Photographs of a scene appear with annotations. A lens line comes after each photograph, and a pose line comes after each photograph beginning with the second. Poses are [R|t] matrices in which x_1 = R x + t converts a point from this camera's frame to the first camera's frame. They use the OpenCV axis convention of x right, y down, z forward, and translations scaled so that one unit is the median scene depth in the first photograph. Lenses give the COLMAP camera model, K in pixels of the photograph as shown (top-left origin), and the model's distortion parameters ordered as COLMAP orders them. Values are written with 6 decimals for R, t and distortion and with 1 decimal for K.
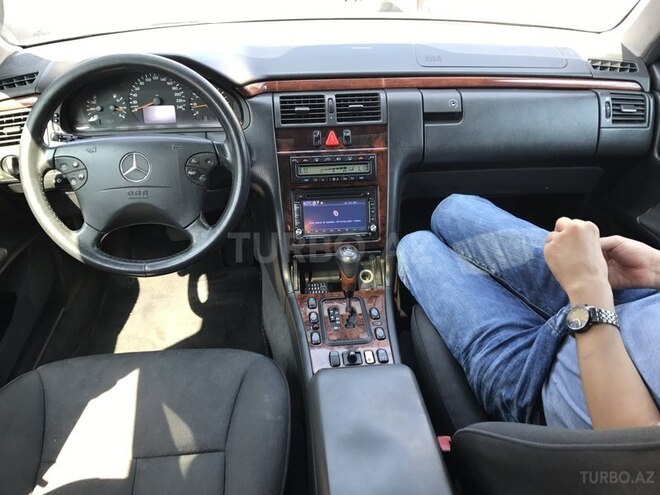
lens RADIAL K [[543.3, 0, 330.0], [0, 543.3, 247.5], [0, 0, 1]] dist [0.010978, -0.003963]
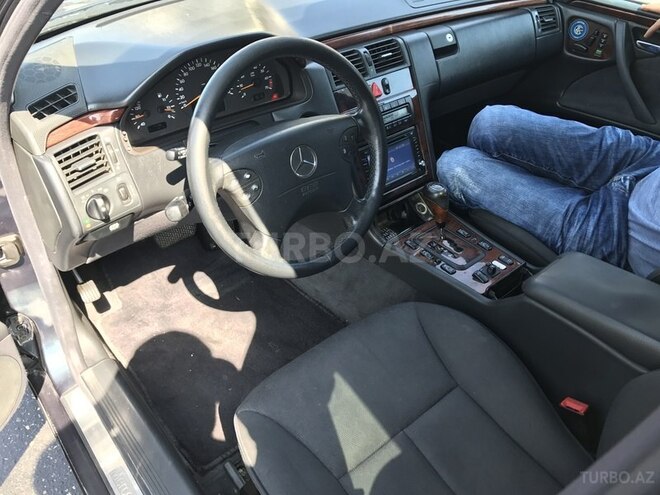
lens RADIAL K [[543.3, 0, 330.0], [0, 543.3, 247.5], [0, 0, 1]] dist [0.010978, -0.003963]
pose [[0.819520, -0.343289, 0.458845, -0.646545], [0.288625, 0.938999, 0.187021, -0.137985], [-0.495058, -0.020833, 0.868610, 0.131877]]
